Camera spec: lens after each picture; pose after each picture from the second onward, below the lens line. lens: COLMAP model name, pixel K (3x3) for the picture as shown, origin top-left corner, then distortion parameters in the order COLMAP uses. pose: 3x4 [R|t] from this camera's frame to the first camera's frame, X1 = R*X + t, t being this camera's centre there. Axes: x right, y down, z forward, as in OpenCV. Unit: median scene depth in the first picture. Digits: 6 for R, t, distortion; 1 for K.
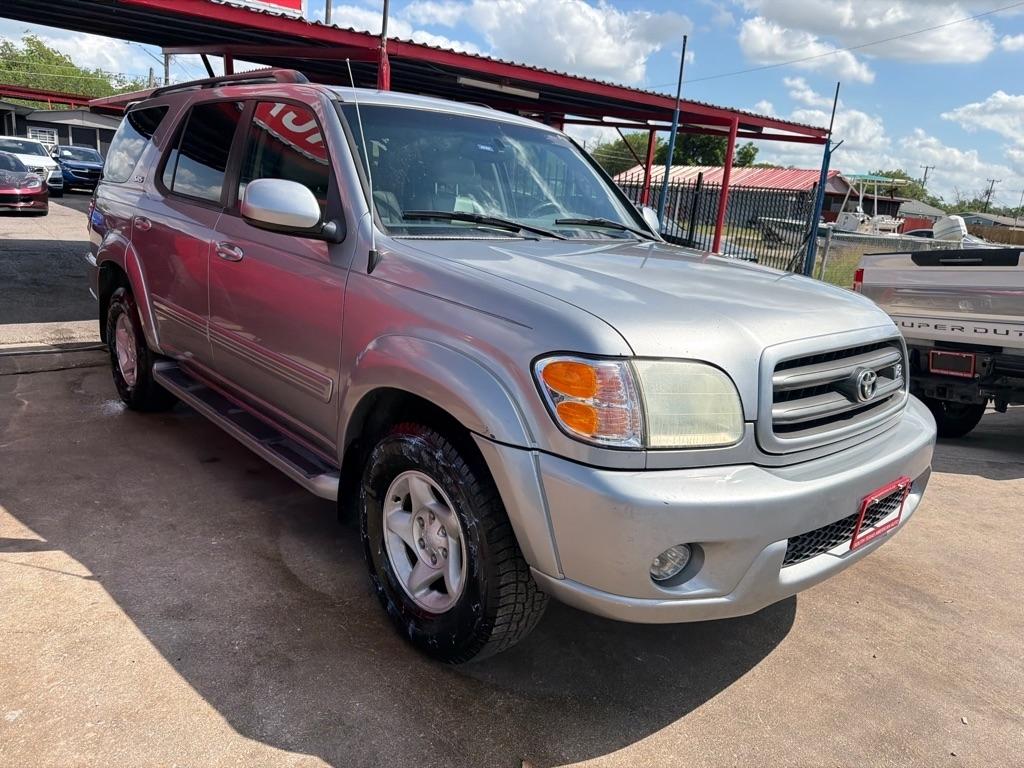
lens RADIAL K [[719.4, 0, 501.0], [0, 719.4, 377.8], [0, 0, 1]] dist [-0.004604, 0.000064]
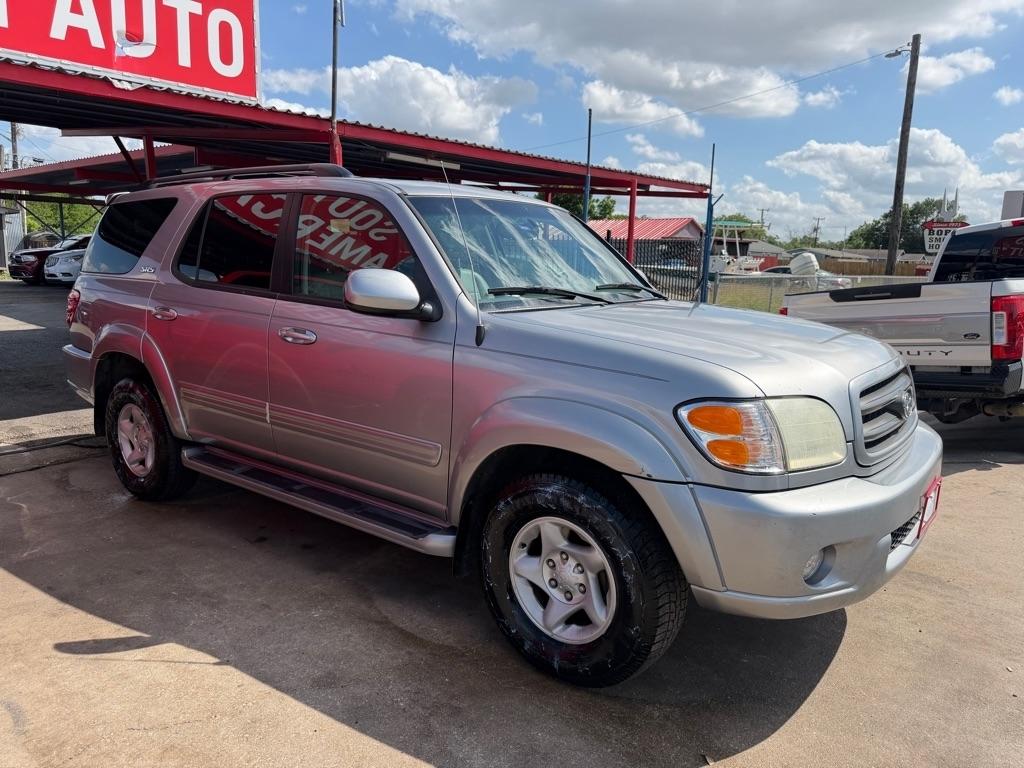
lens RADIAL K [[716.8, 0, 500.1], [0, 716.8, 379.0], [0, 0, 1]] dist [0.005295, -0.008938]
pose [[0.982719, -0.083618, 0.165139, -0.281680], [0.095622, 0.993219, -0.066118, -0.014245], [-0.158491, 0.080766, 0.984052, -0.083591]]
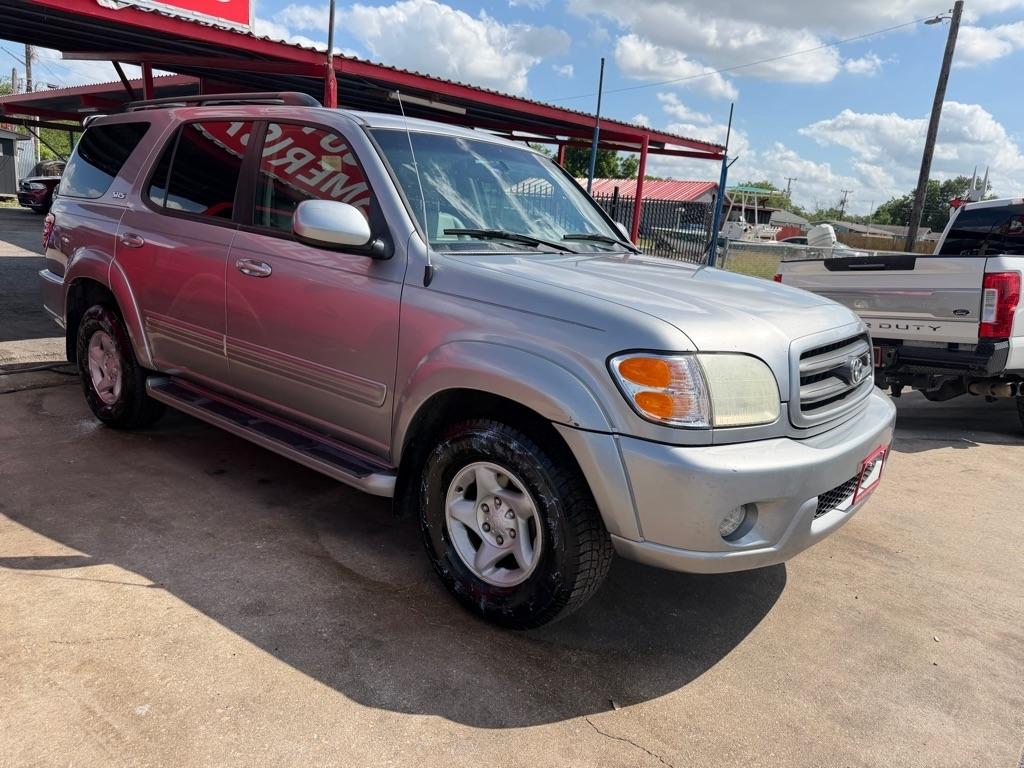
lens RADIAL K [[718.2, 0, 506.3], [0, 718.2, 382.8], [0, 0, 1]] dist [0.001548, -0.005373]
pose [[0.987601, -0.037580, 0.152418, -0.194961], [0.038435, 0.999258, -0.002665, 0.008416], [-0.152205, 0.008490, 0.988313, -0.086187]]
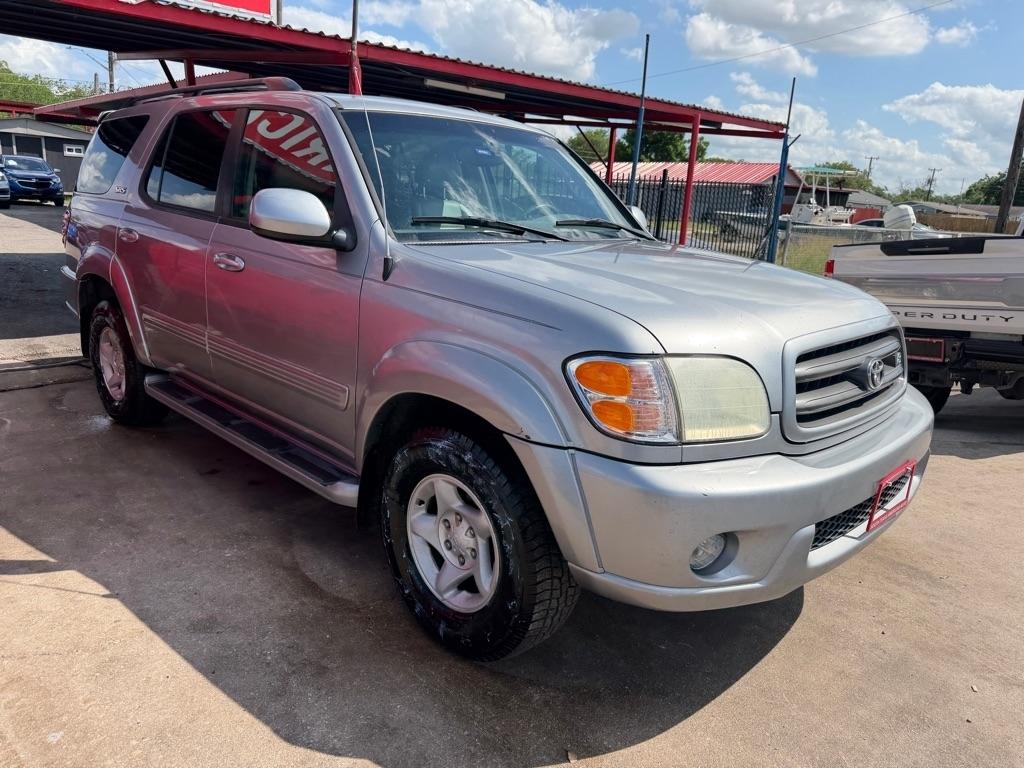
lens RADIAL K [[718.3, 0, 497.3], [0, 718.3, 381.5], [0, 0, 1]] dist [-0.002316, -0.001537]
pose [[0.998168, -0.036300, 0.048394, -0.066165], [0.036024, 0.999329, 0.006567, -0.003686], [-0.048600, -0.004811, 0.998807, -0.011073]]
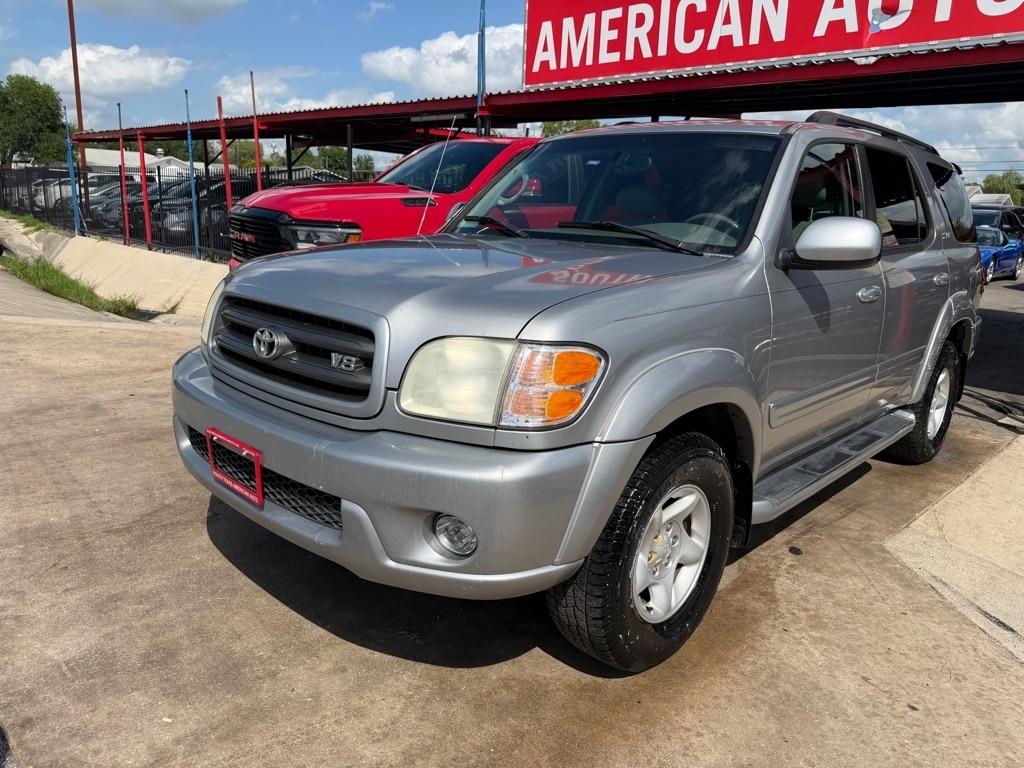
lens RADIAL K [[718.3, 0, 514.0], [0, 718.3, 369.0], [0, 0, 1]] dist [0.001954, -0.005326]
pose [[0.113651, 0.150425, -0.982067, 1.136988], [-0.288154, 0.950974, 0.112315, -0.123261], [0.950816, 0.270222, 0.151425, 0.871945]]
